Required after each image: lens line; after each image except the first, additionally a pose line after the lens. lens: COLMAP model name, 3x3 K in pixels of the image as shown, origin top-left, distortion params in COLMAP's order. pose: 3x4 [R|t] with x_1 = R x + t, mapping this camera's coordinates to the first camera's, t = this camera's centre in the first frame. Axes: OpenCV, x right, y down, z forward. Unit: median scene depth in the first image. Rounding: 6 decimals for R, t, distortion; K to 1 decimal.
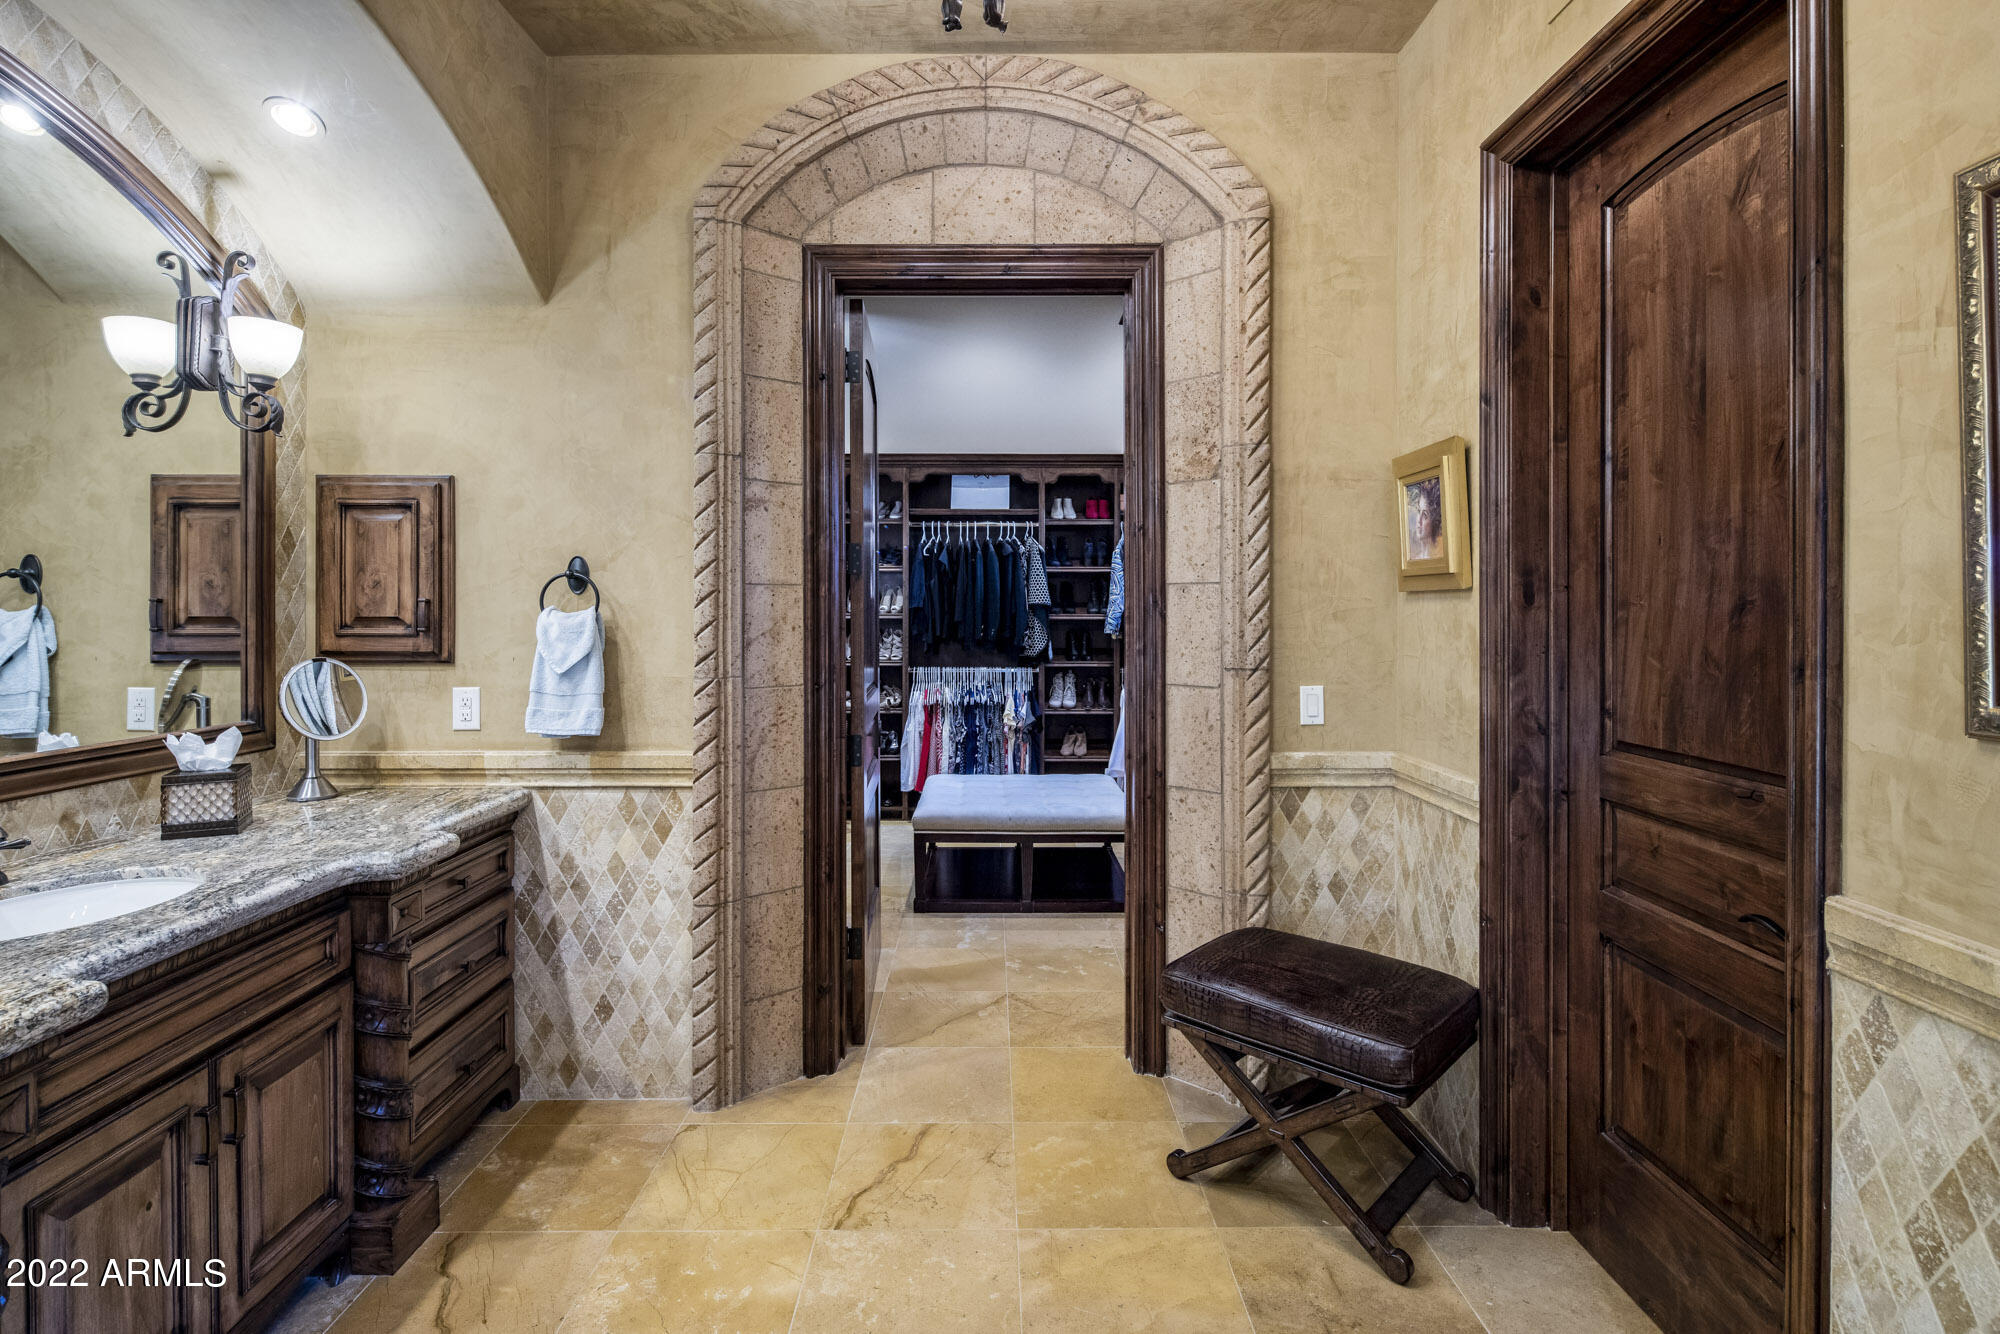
lens RADIAL K [[958.4, 0, 993.6], [0, 958.4, 612.4], [0, 0, 1]] dist [-0.002087, -0.000343]
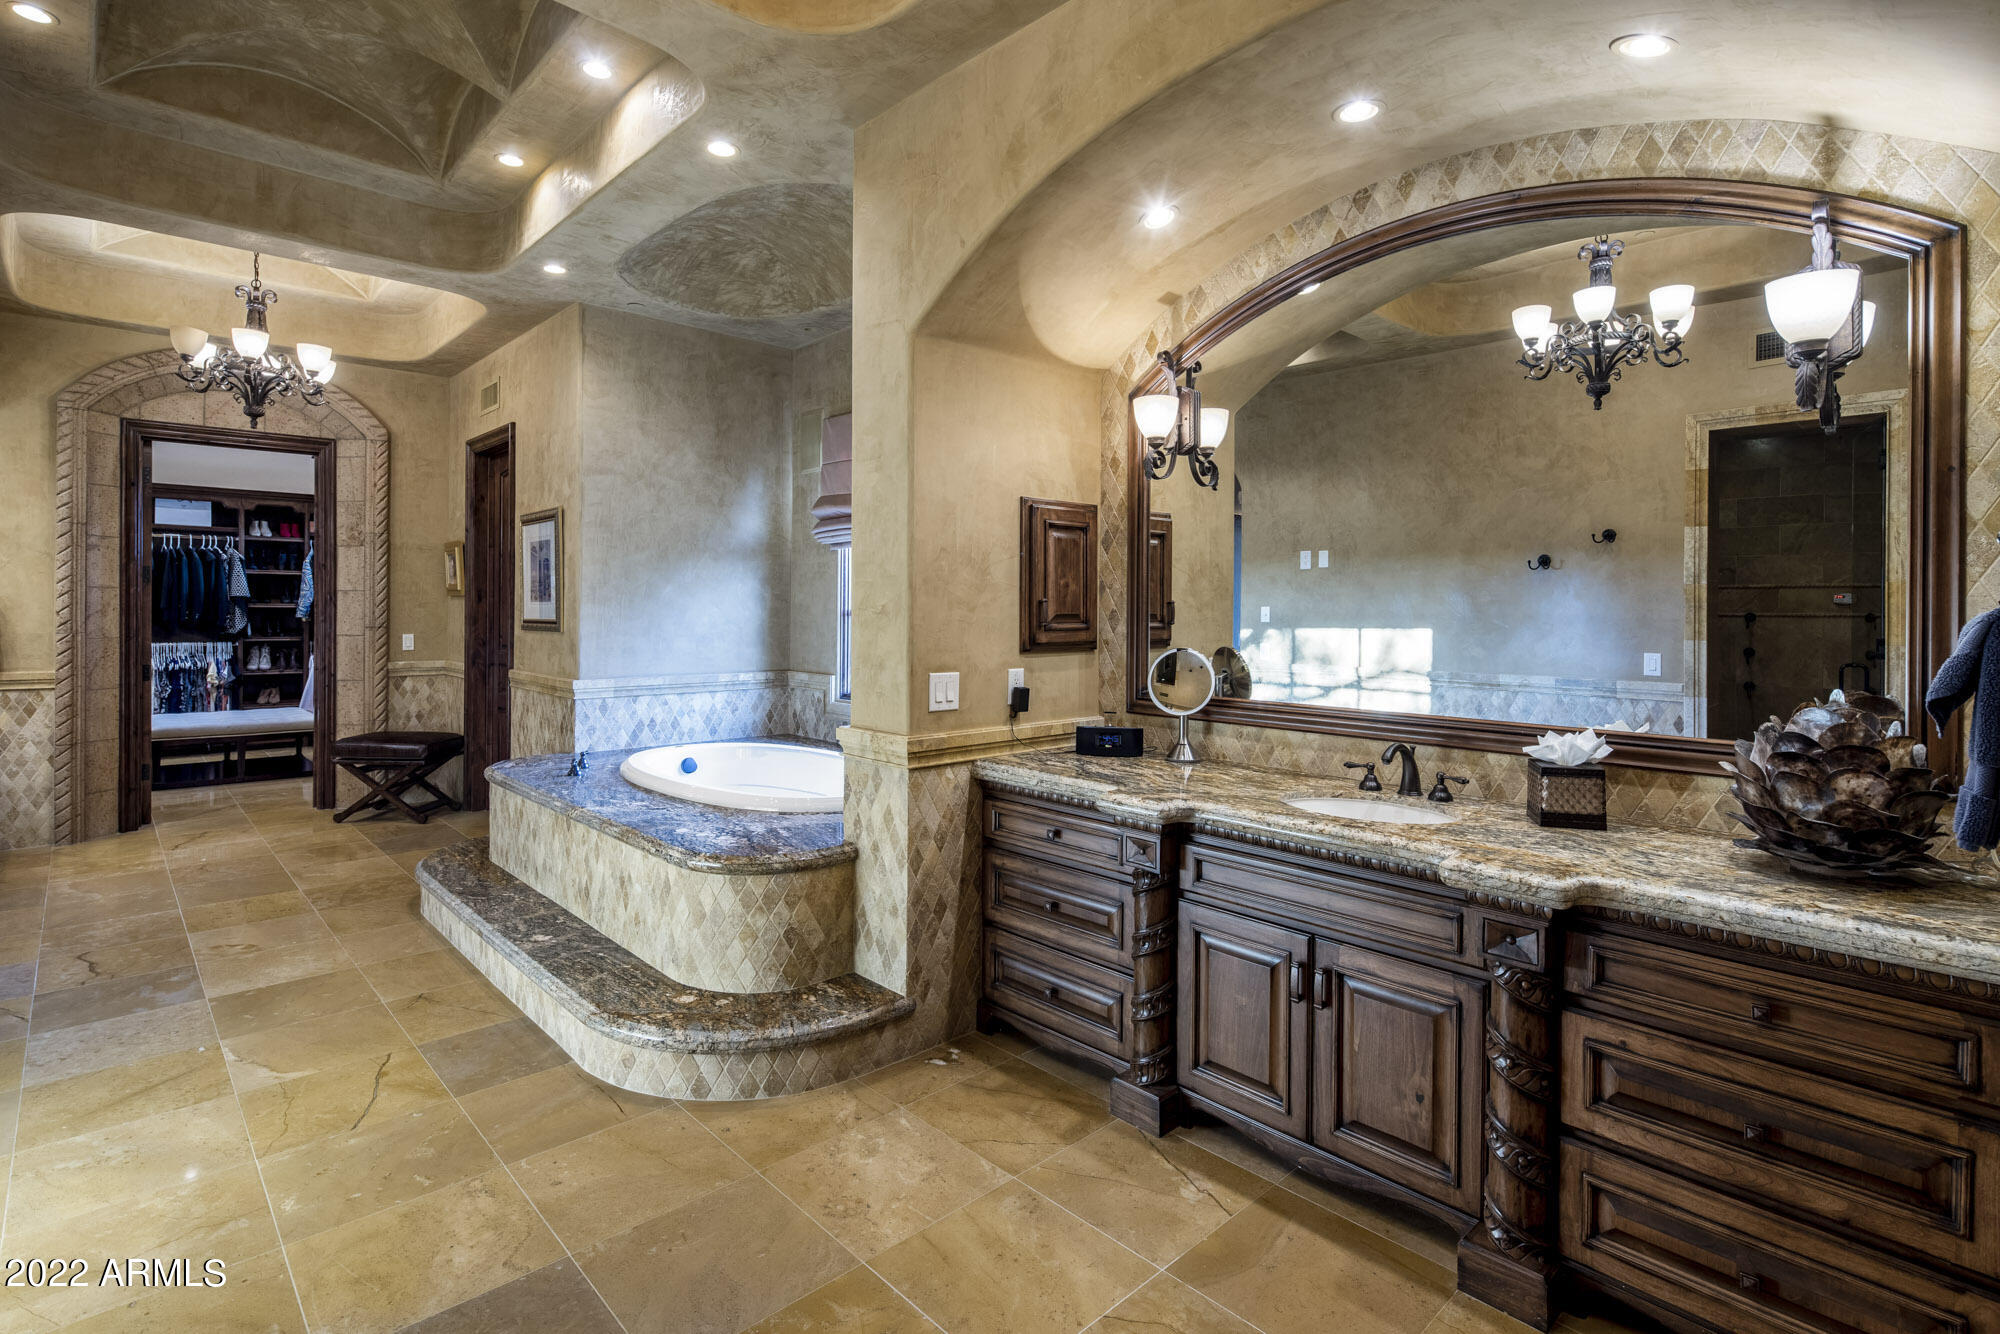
lens RADIAL K [[958.4, 0, 993.6], [0, 958.4, 612.4], [0, 0, 1]] dist [-0.002087, -0.000343]
pose [[0.727553, 0.003285, 0.686044, -0.245321], [-0.008445, 0.999956, 0.004168, -0.000579], [-0.686000, -0.008826, 0.727548, -1.732850]]
